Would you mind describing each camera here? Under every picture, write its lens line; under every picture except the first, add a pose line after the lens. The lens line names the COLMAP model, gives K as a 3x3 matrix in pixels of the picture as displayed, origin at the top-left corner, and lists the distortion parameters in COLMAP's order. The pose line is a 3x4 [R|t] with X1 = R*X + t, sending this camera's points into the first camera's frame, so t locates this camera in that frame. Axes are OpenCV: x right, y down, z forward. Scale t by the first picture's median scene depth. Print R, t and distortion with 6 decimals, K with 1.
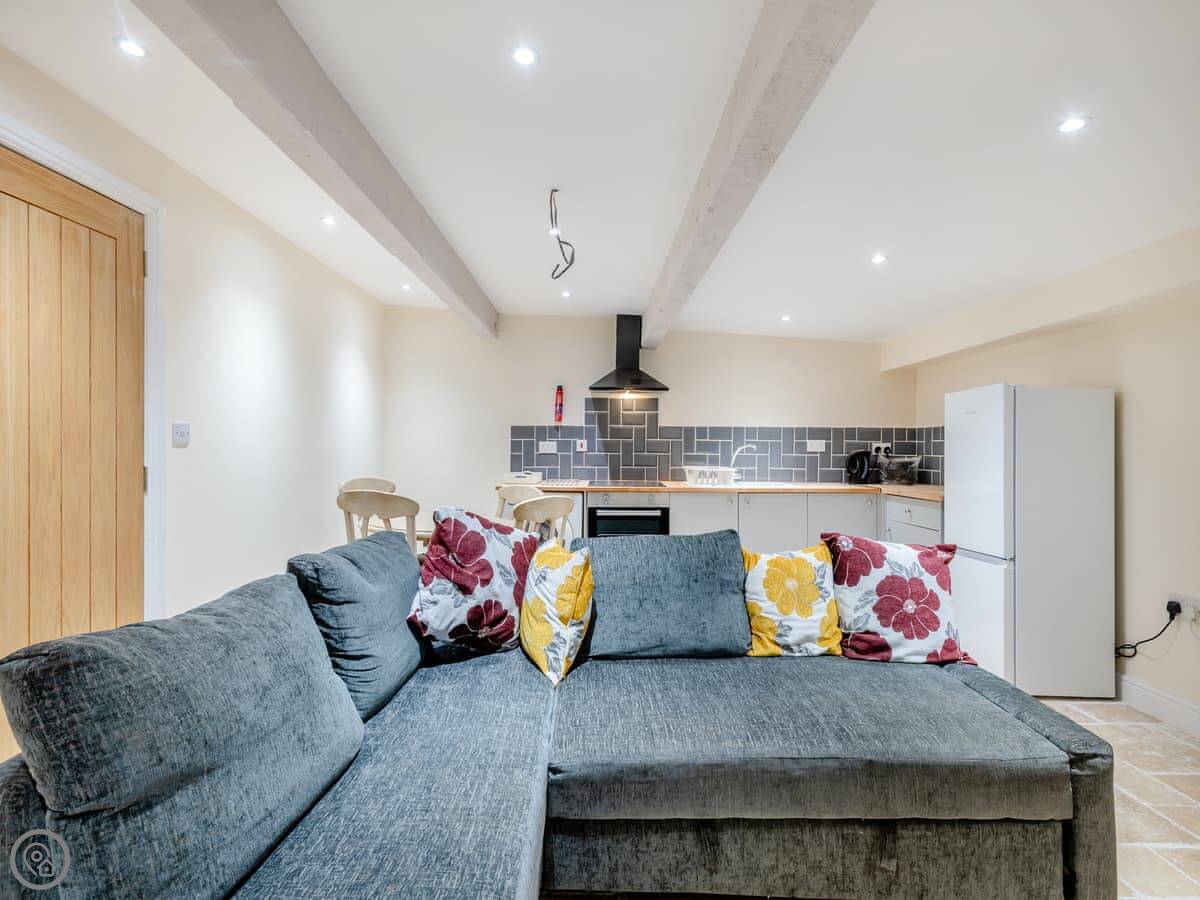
lens RADIAL K [[566.1, 0, 600.0], [0, 566.1, 450.0], [0, 0, 1]] dist [0.012556, -0.000327]
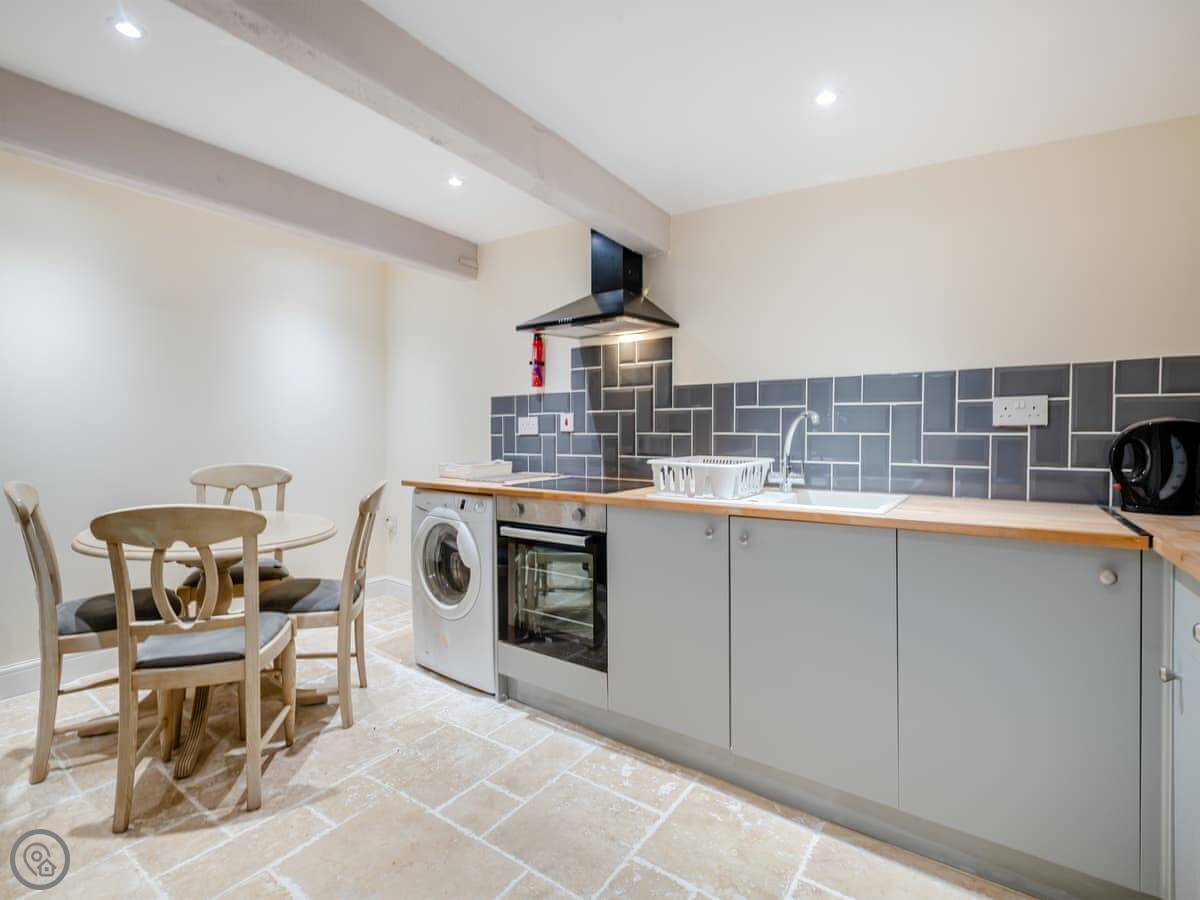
lens RADIAL K [[566.1, 0, 600.0], [0, 566.1, 450.0], [0, 0, 1]] dist [0.012556, -0.000327]
pose [[0.811253, 0.007764, -0.584644, 0.414679], [0.006514, 0.999730, 0.022317, 0.010655], [0.584660, -0.021913, 0.810983, 0.537570]]
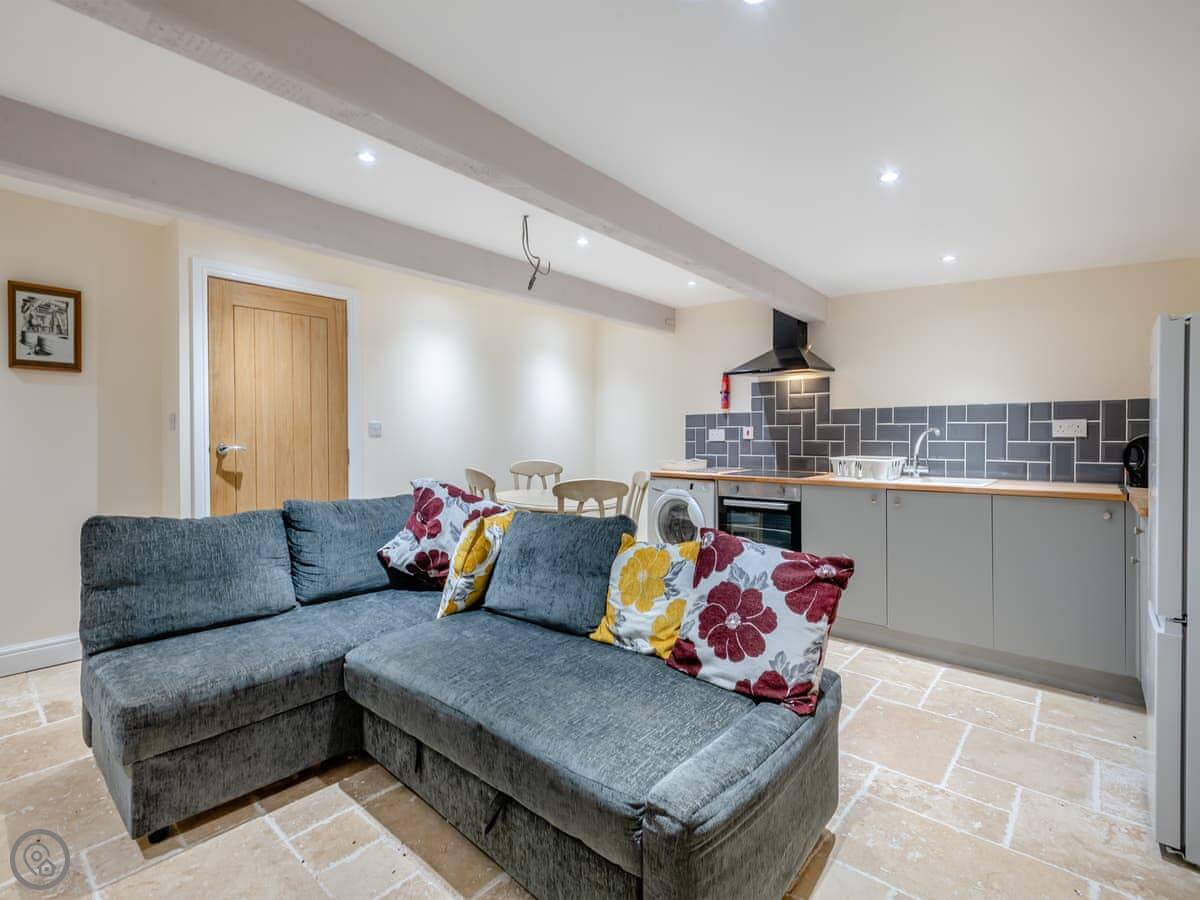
lens RADIAL K [[567.5, 0, 600.0], [0, 567.5, 450.0], [0, 0, 1]] dist [0.005665, 0.000272]
pose [[0.745898, 0.005264, -0.666039, 0.459444], [0.005407, 0.999888, 0.013957, 0.006663], [0.666038, -0.014012, 0.745786, 0.125560]]
